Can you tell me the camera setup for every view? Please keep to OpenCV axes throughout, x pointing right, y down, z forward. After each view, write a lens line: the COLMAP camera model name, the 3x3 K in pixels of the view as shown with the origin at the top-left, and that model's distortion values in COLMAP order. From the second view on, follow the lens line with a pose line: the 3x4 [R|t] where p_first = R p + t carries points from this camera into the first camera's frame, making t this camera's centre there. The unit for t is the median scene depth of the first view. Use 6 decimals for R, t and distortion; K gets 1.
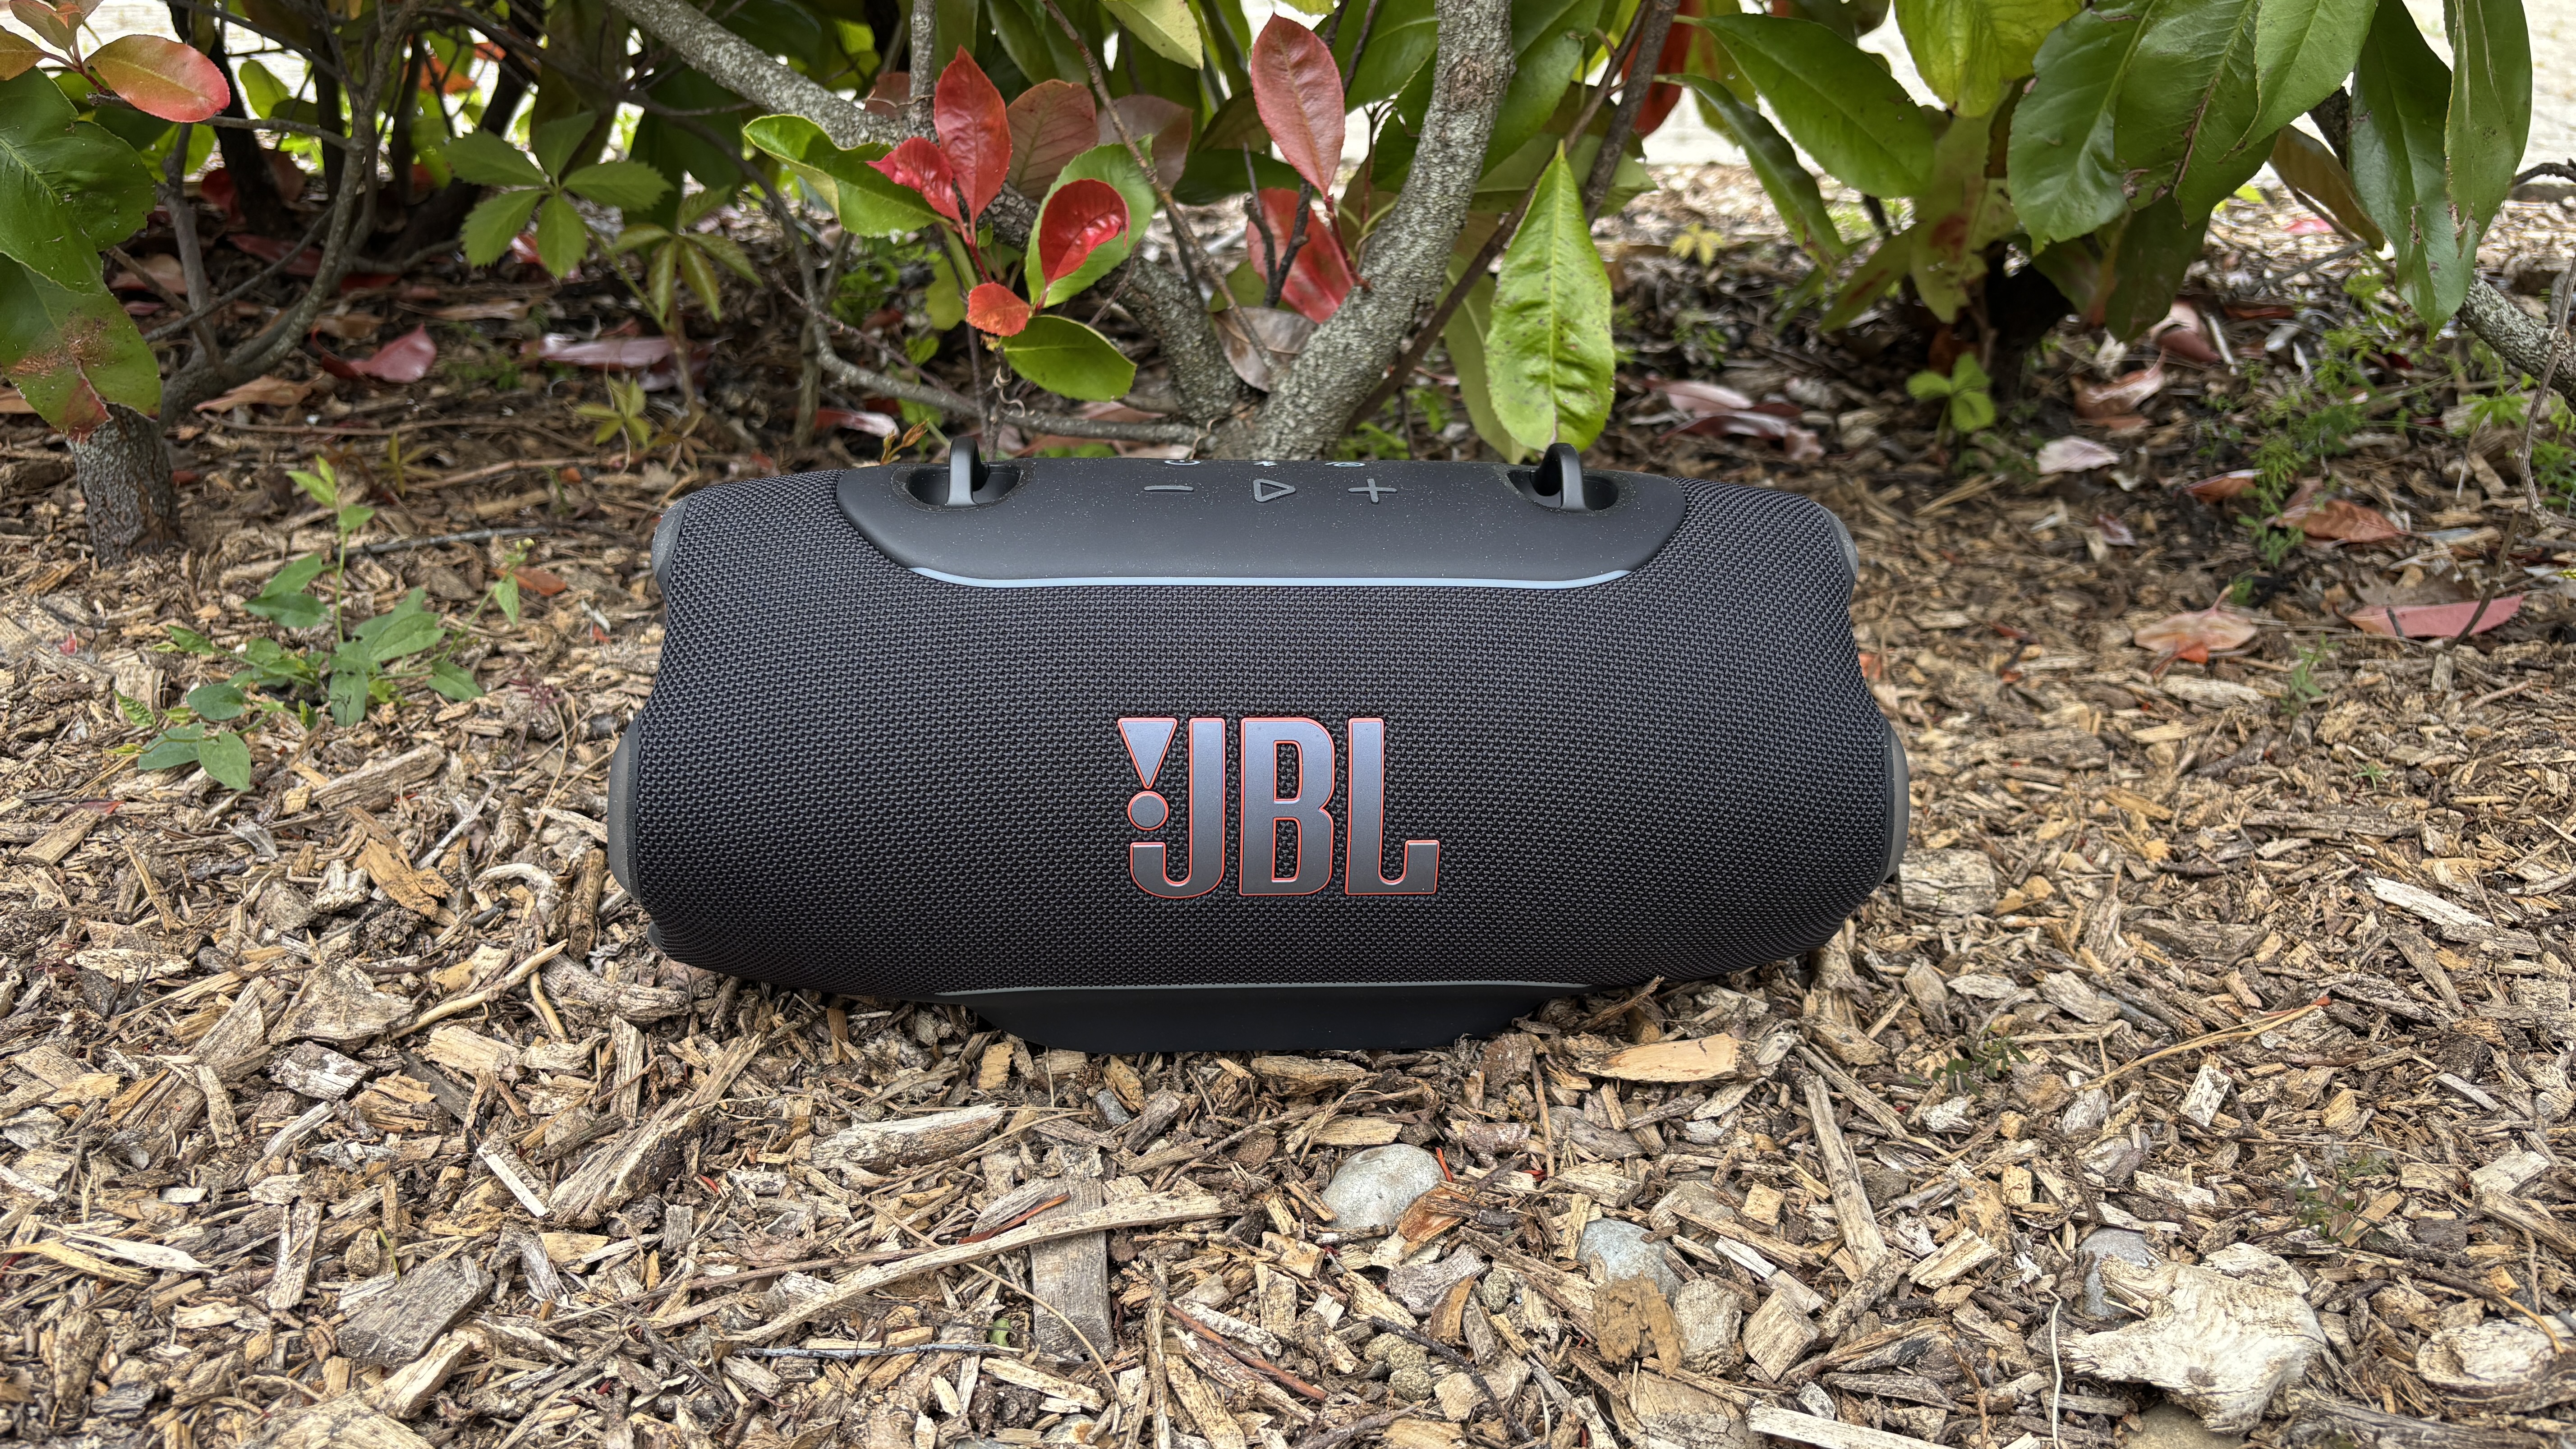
lens RADIAL K [[1979.1, 0, 1288.0], [0, 1979.1, 724.5], [0, 0, 1]] dist [-0.008125, 0.005367]
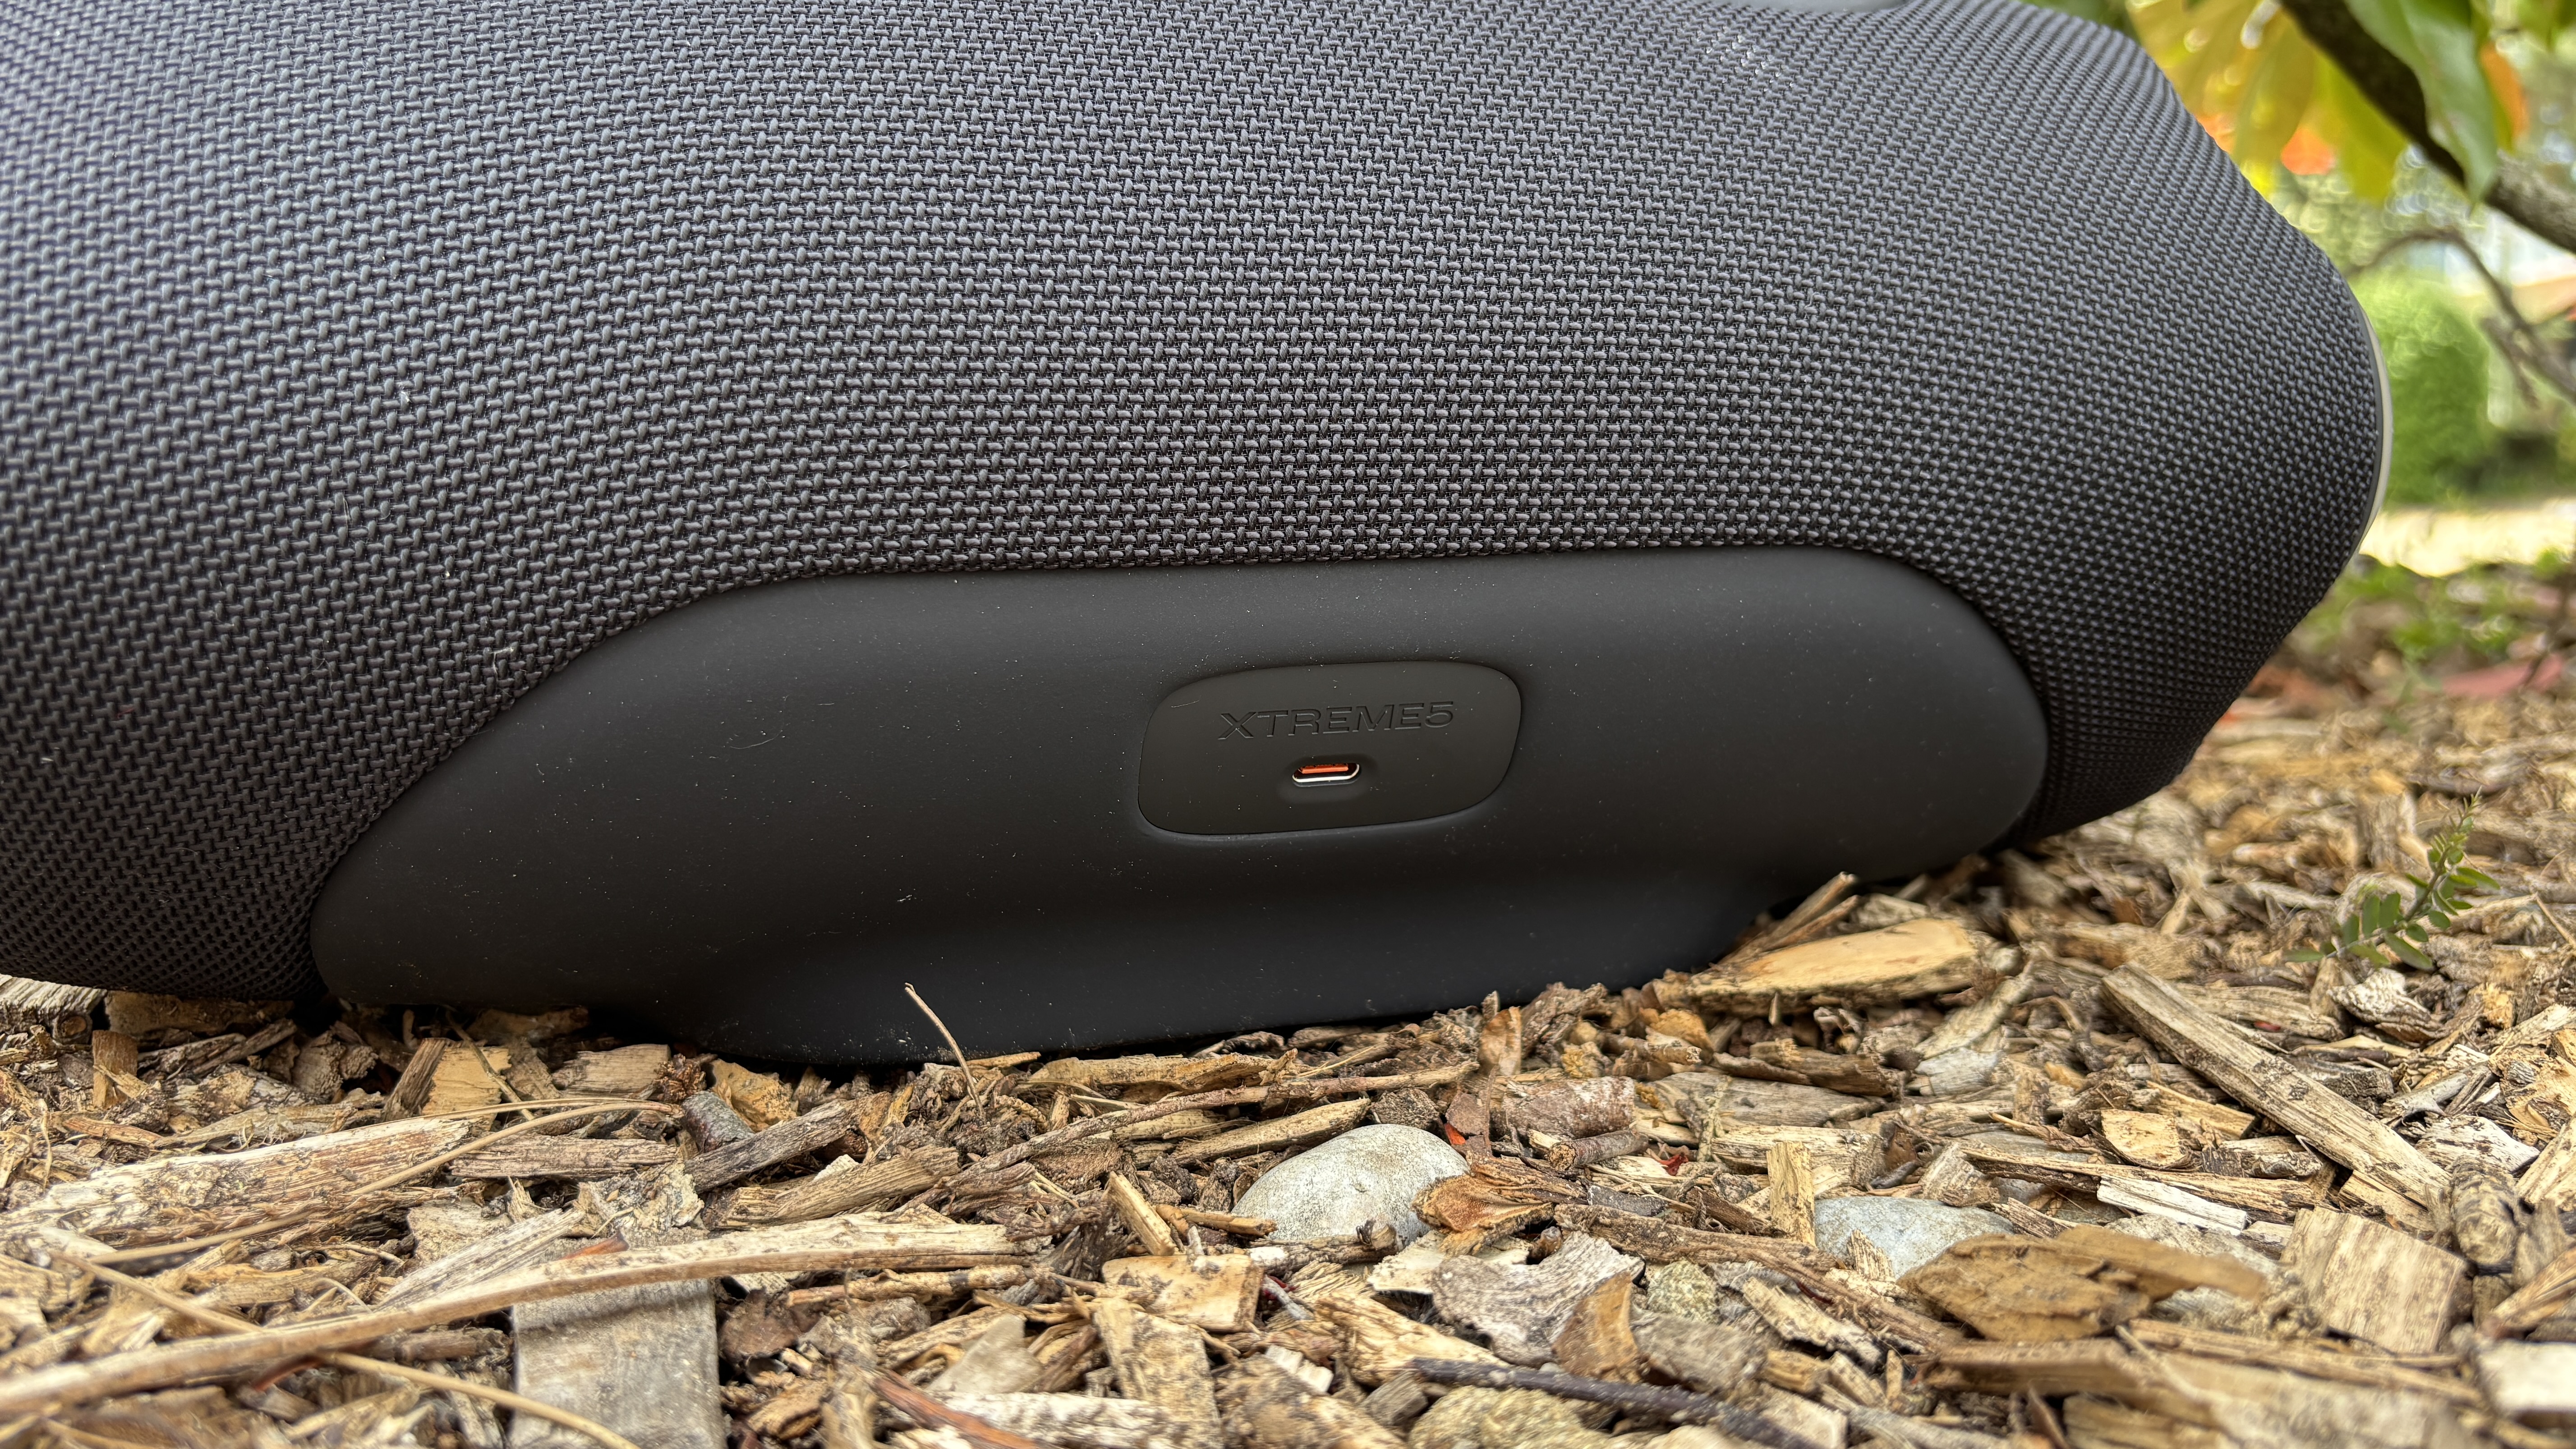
lens RADIAL K [[2030.6, 0, 1288.0], [0, 2030.6, 724.5], [0, 0, 1]] dist [-0.011062, -0.008128]
pose [[0.981344, -0.035403, 0.188972, -0.048837], [0.098700, 0.936262, -0.337153, 0.282509], [-0.164991, 0.349515, 0.922289, 0.529896]]
